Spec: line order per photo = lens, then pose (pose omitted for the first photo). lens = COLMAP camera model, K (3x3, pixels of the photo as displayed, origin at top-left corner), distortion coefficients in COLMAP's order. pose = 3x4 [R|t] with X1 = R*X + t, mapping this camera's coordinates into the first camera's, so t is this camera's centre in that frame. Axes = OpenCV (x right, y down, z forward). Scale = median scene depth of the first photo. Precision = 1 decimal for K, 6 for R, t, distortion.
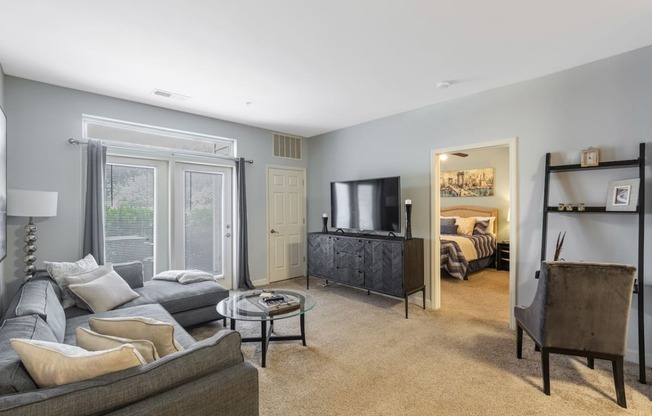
lens RADIAL K [[293.5, 0, 326.0], [0, 293.5, 208.0], [0, 0, 1]] dist [0.000445, 0.000115]
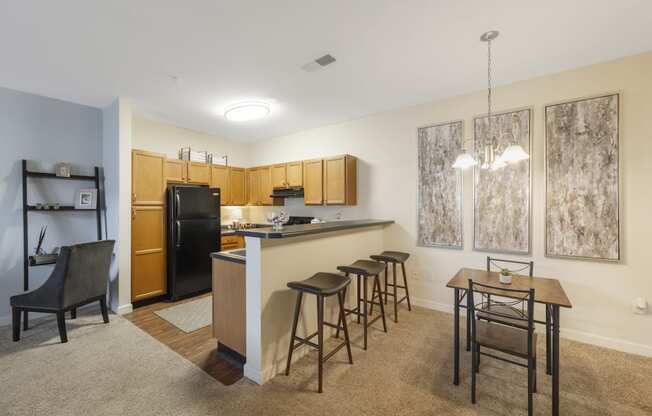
lens RADIAL K [[264.8, 0, 326.0], [0, 264.8, 208.0], [0, 0, 1]] dist [0.001081, 0.000343]
pose [[-0.179329, -0.004932, 0.983777, -0.532620], [-0.001452, 0.999988, 0.004748, -0.003703], [-0.983788, -0.000577, -0.179334, 0.016229]]
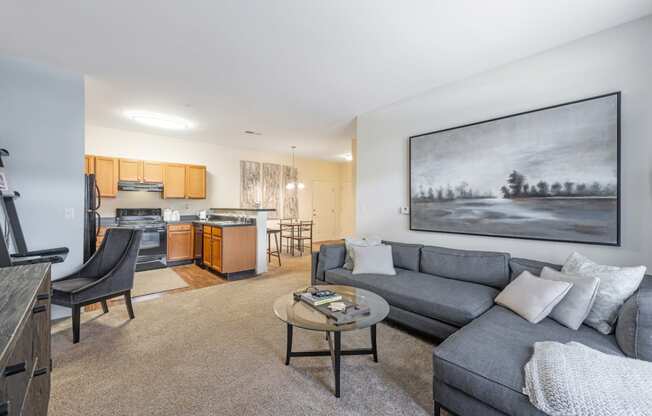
lens RADIAL K [[264.8, 0, 326.0], [0, 264.8, 208.0], [0, 0, 1]] dist [0.001081, 0.000343]
pose [[-0.999771, -0.002717, 0.021250, -0.213897], [-0.002524, 0.999955, 0.009140, 0.039997], [-0.021274, 0.009084, -0.999732, 1.827533]]
